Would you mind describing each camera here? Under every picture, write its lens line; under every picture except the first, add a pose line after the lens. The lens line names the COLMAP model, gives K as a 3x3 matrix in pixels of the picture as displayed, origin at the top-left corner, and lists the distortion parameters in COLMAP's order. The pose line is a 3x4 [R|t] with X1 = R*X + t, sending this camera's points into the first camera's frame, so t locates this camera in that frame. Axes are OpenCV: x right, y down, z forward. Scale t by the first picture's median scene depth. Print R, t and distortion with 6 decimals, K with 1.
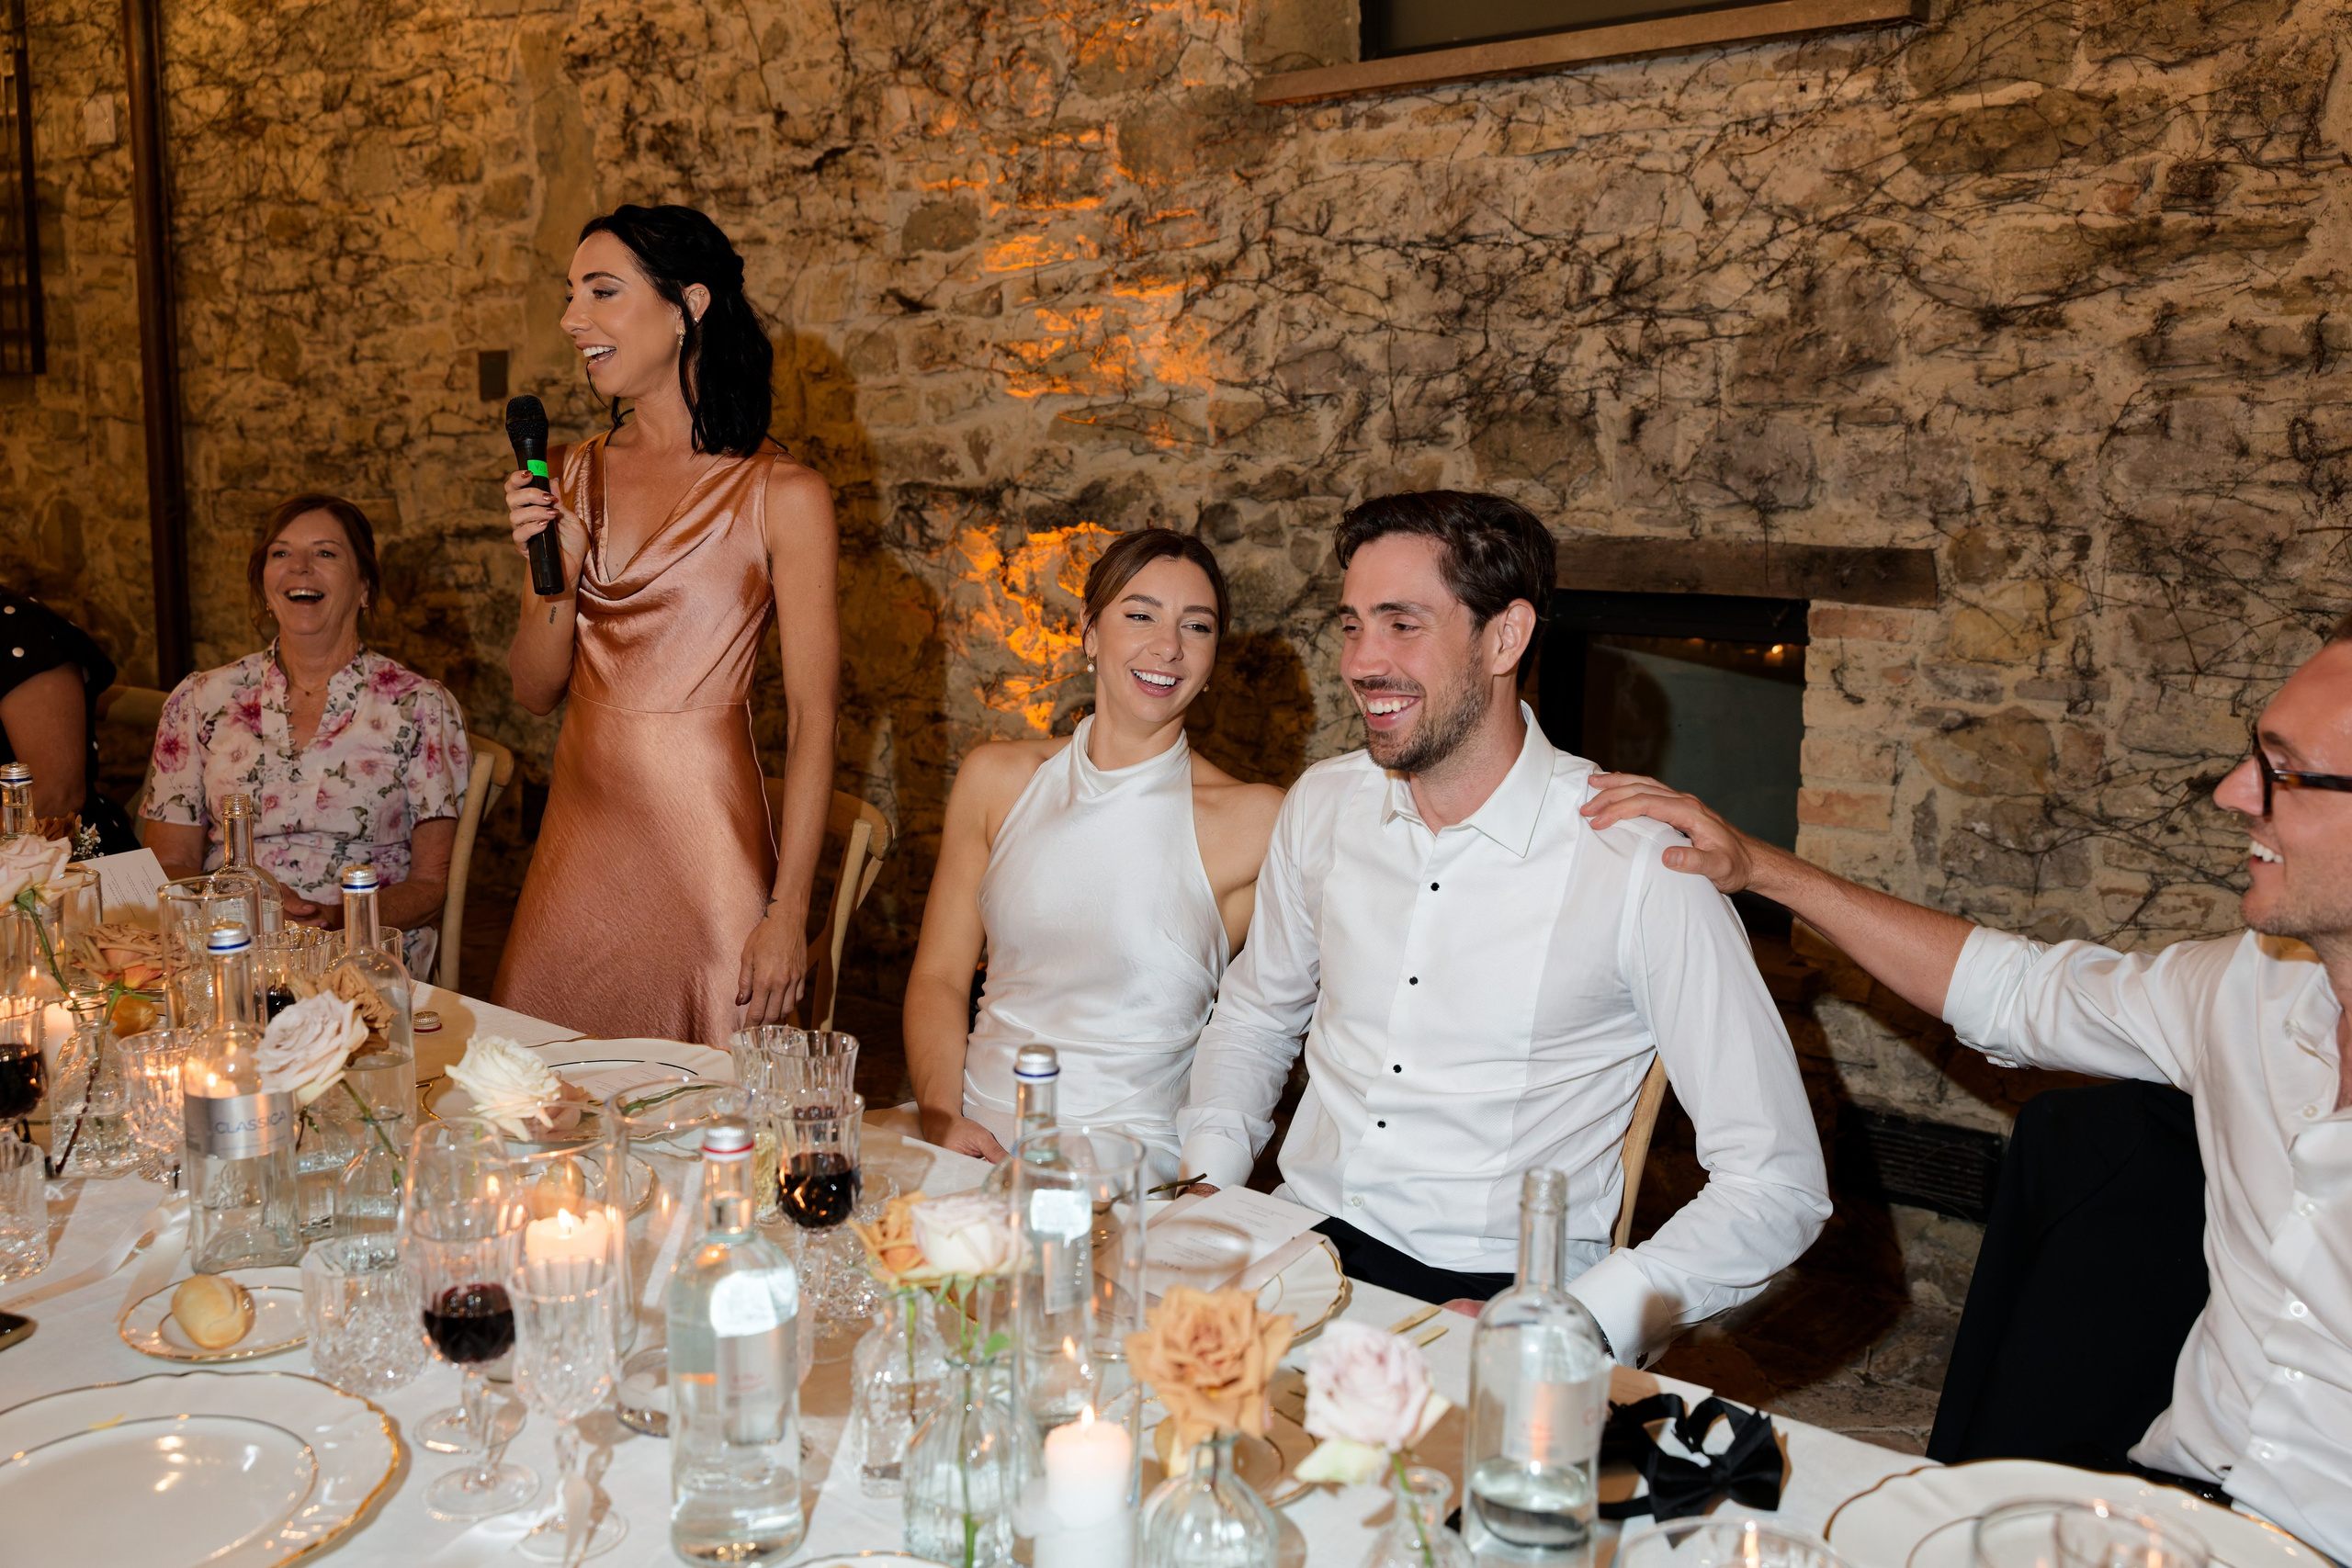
lens RADIAL K [[2200.3, 0, 1188.1], [0, 2200.3, 754.3], [0, 0, 1]] dist [0.029052, 0.000000]
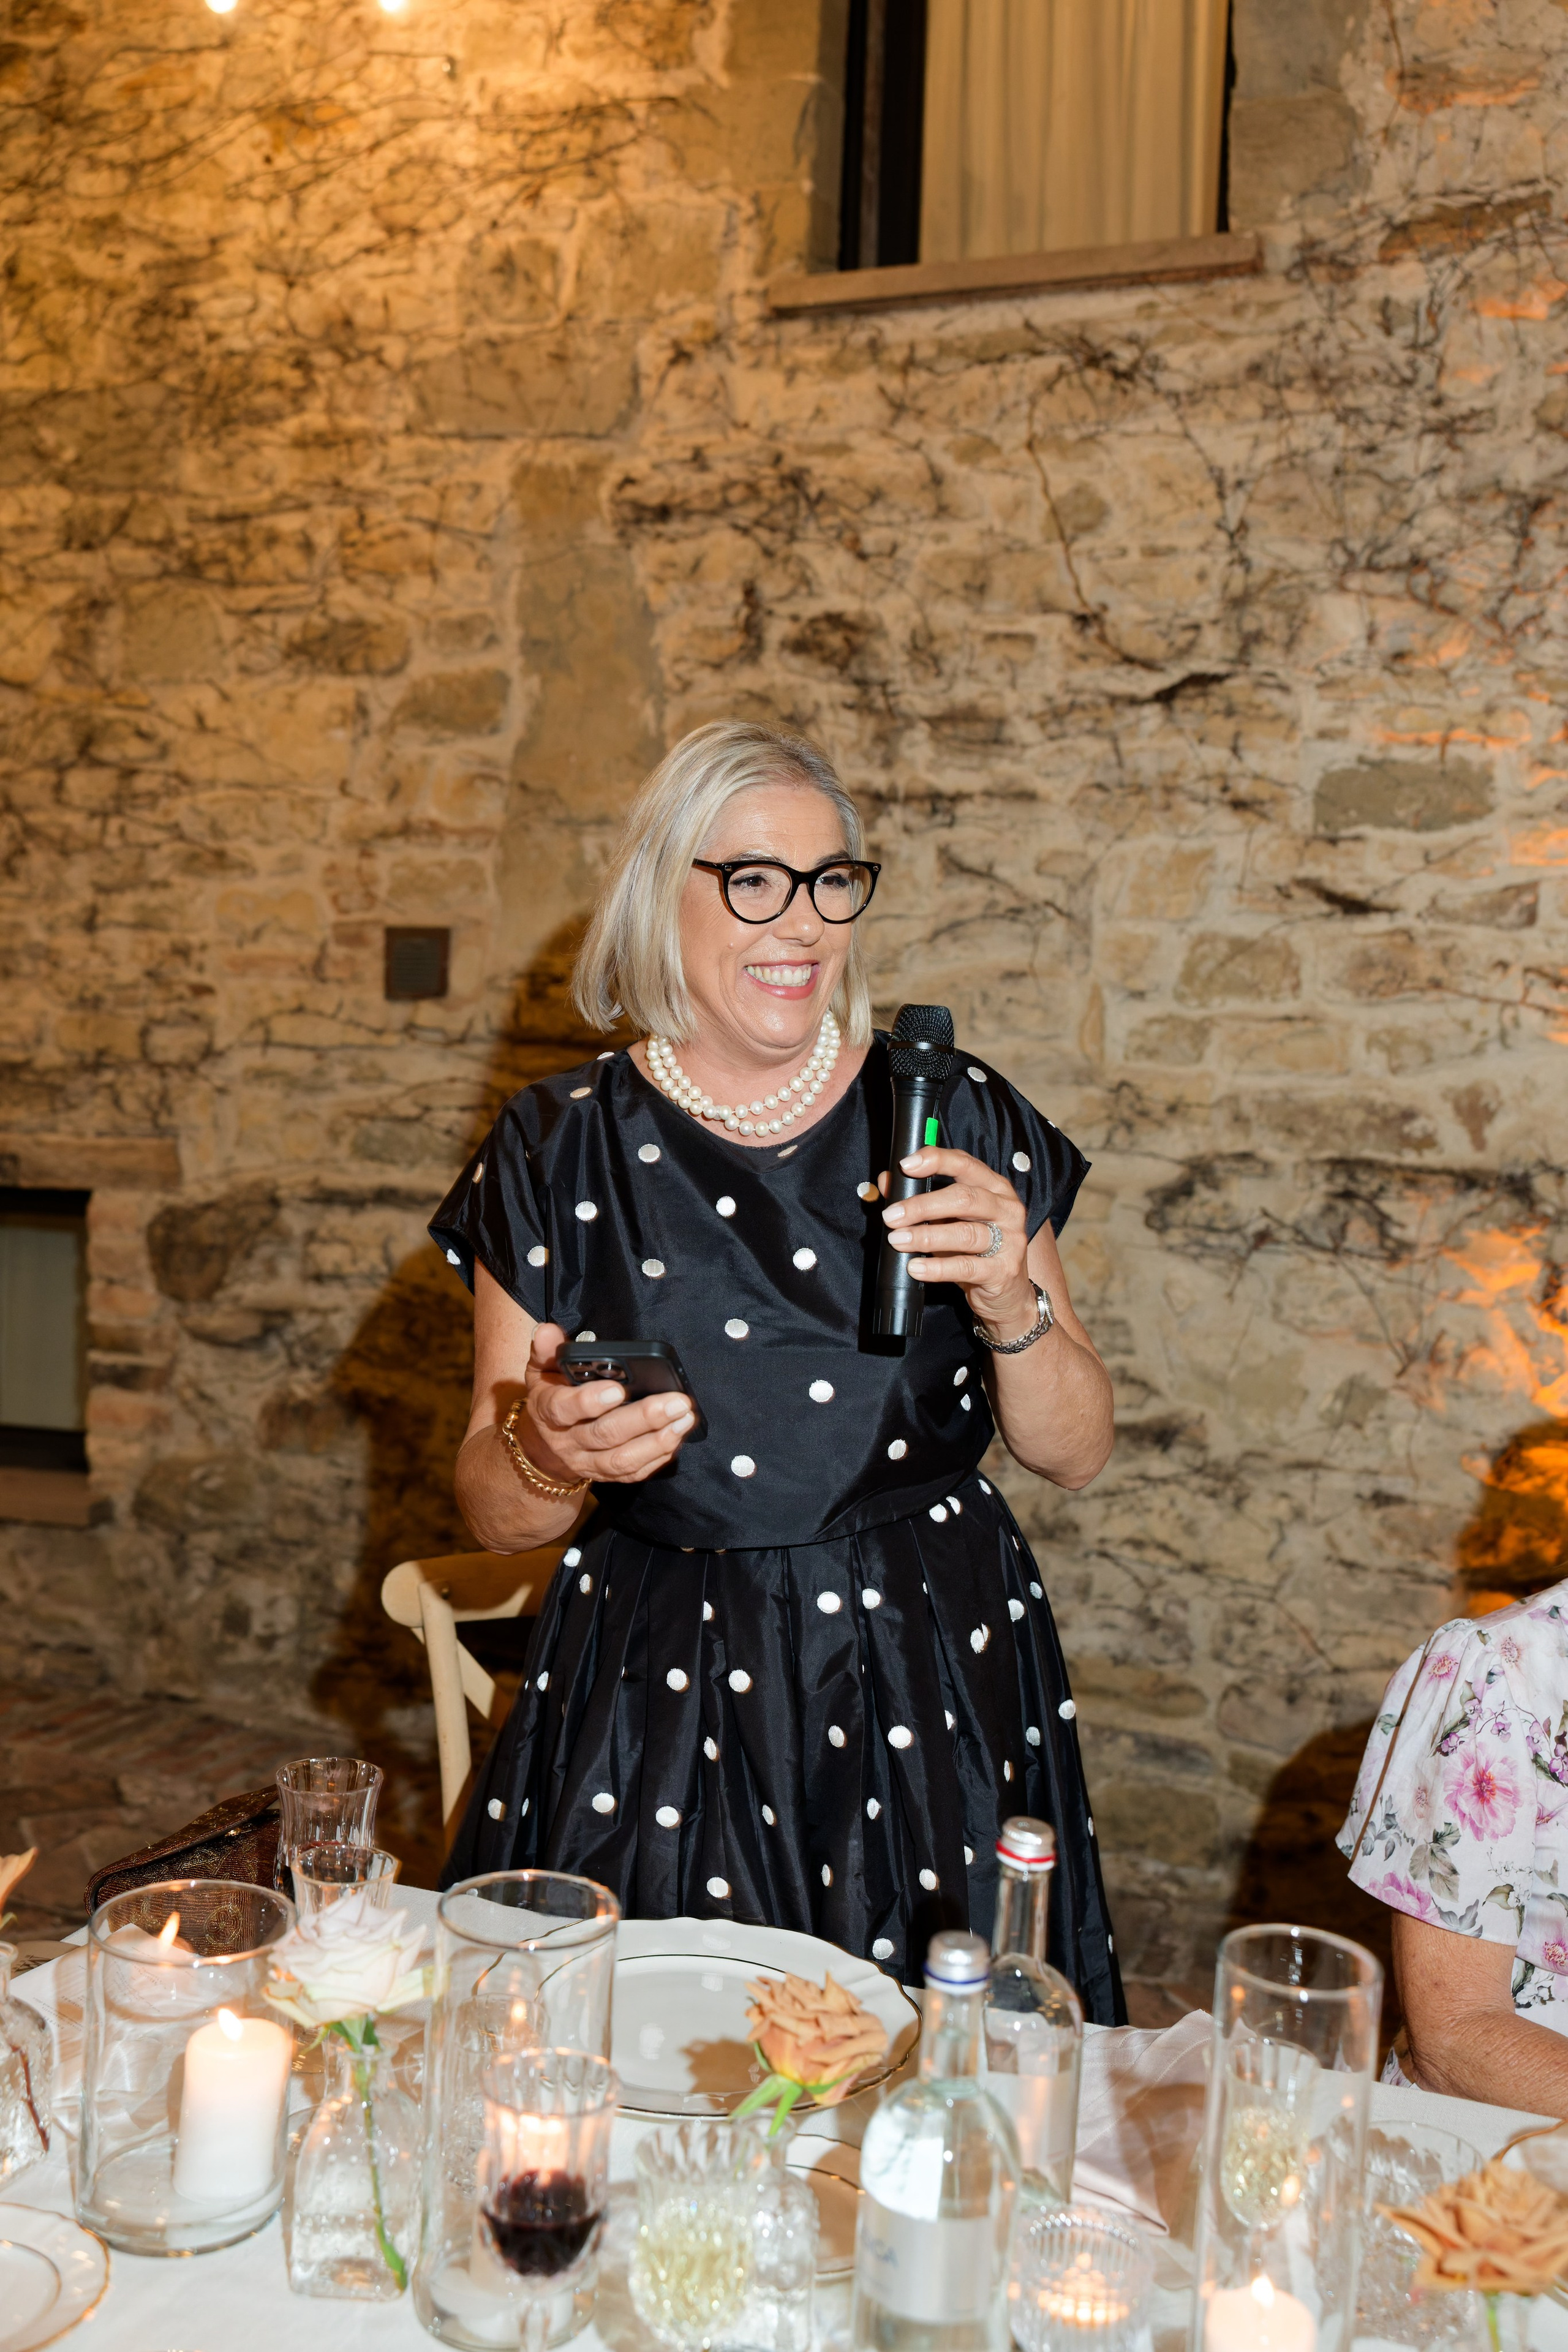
lens RADIAL K [[2436.7, 0, 793.7], [0, 2436.7, 1129.4], [0, 0, 1]] dist [0.036801, 0.000000]
pose [[0.946945, 0.000155, 0.321396, -0.669789], [0.022369, 0.997543, -0.066389, -0.107109], [-0.320617, 0.070056, 0.944615, 0.417772]]
